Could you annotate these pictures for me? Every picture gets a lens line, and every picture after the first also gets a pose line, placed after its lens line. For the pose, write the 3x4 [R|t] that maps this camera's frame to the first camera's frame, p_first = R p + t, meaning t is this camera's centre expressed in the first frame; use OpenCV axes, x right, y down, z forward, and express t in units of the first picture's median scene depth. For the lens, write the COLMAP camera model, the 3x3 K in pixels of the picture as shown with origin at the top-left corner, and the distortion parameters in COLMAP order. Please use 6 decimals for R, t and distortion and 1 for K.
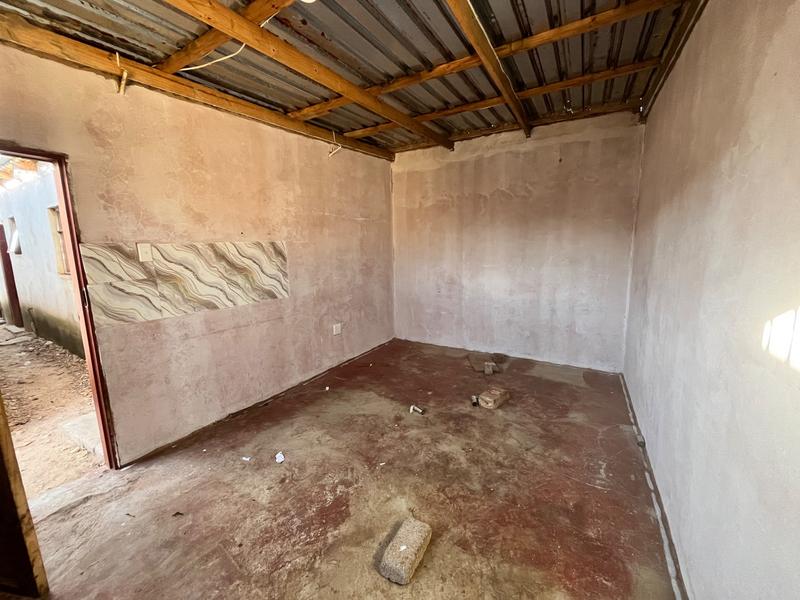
lens RADIAL K [[323.3, 0, 399.9], [0, 323.3, 300.1], [0, 0, 1]] dist [-0.000413, -0.000758]
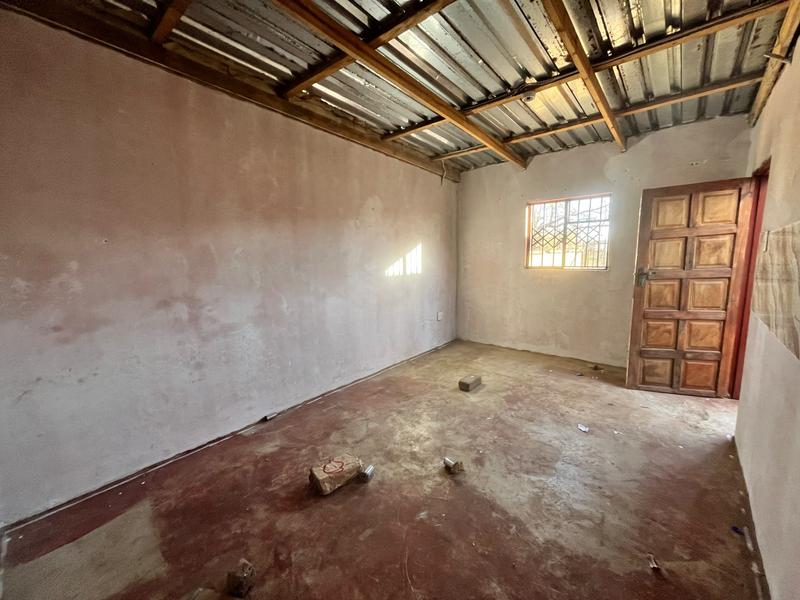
lens RADIAL K [[323.3, 0, 399.6], [0, 323.3, 302.8], [0, 0, 1]] dist [-0.000413, -0.000758]
pose [[-0.978339, 0.006731, 0.206899, 0.022430], [0.069905, 0.951501, 0.299600, -0.298811], [-0.194848, 0.307573, -0.931361, 1.917382]]
